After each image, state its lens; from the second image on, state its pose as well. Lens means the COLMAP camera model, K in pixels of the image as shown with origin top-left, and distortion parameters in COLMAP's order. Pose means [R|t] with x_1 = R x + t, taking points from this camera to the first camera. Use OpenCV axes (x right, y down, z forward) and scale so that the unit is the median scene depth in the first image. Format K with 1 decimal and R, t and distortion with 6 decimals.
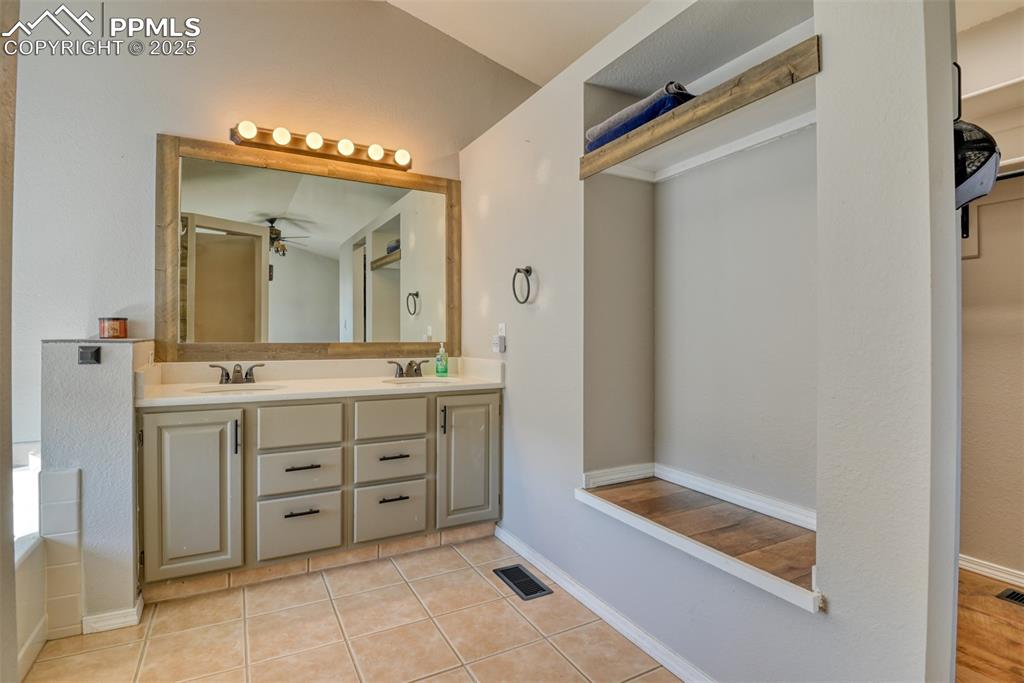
lens RADIAL K [[500.2, 0, 508.9], [0, 500.2, 332.6], [0, 0, 1]] dist [-0.023314, -0.004029]
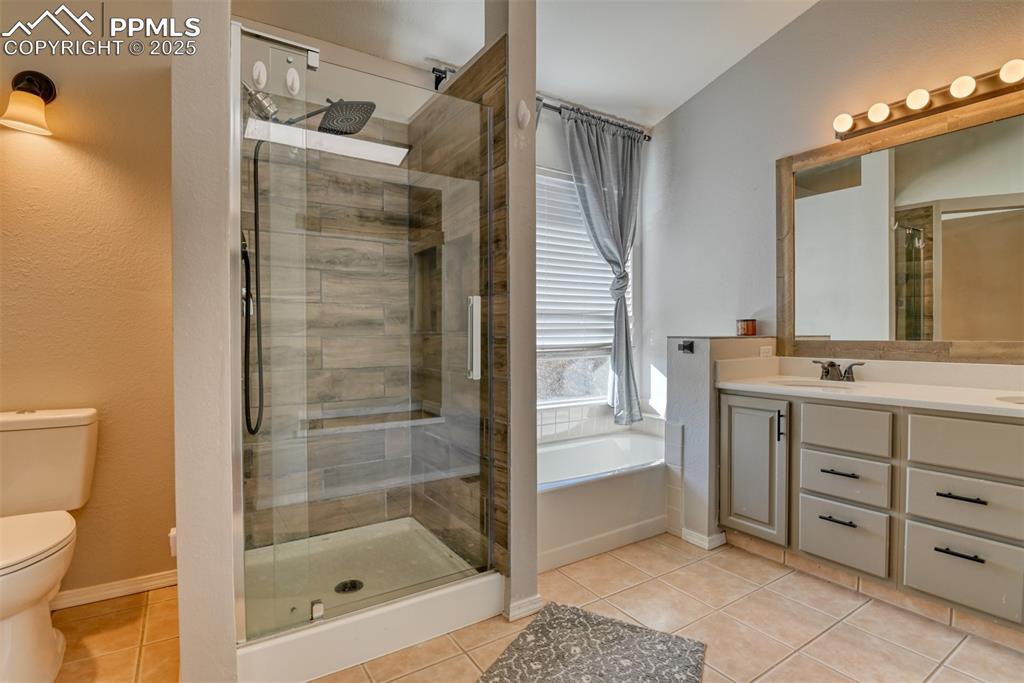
lens RADIAL K [[500.2, 0, 507.3], [0, 500.2, 336.2], [0, 0, 1]] dist [-0.023314, -0.004029]
pose [[0.073324, 0.001003, -0.997308, 0.463581], [0.008925, 0.999959, 0.001662, 0.005910], [0.997268, -0.009023, 0.073312, 0.303352]]
